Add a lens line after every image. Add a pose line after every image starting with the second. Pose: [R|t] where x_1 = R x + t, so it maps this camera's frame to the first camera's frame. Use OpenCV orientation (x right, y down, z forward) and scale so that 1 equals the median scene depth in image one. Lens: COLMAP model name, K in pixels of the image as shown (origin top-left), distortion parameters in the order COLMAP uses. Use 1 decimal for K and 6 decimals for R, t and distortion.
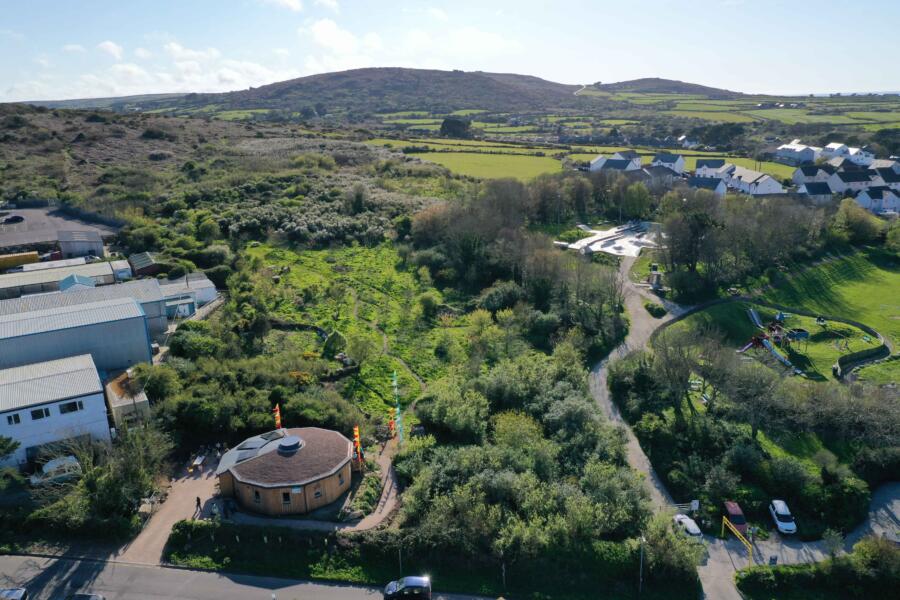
lens RADIAL K [[720.8, 0, 450.0], [0, 720.8, 300.0], [0, 0, 1]] dist [-0.101261, -0.000069]
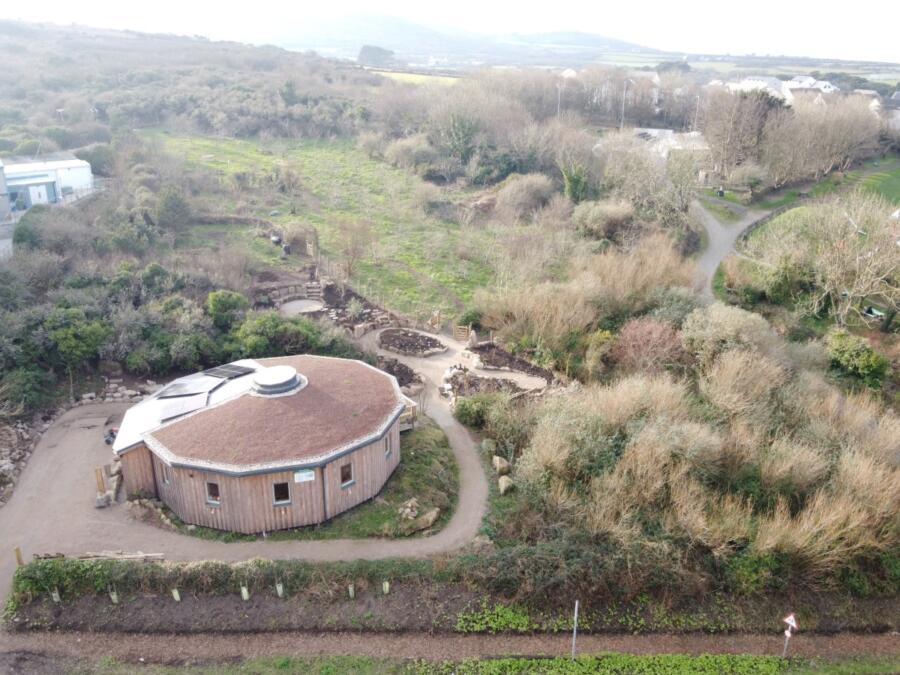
lens RADIAL K [[740.3, 0, 450.0], [0, 740.3, 337.5], [0, 0, 1]] dist [-0.004748, -0.004795]
pose [[0.990470, -0.011877, 0.137214, -0.176789], [0.000424, 0.996533, 0.083197, 0.130629], [-0.137726, -0.082346, 0.987041, 0.494298]]
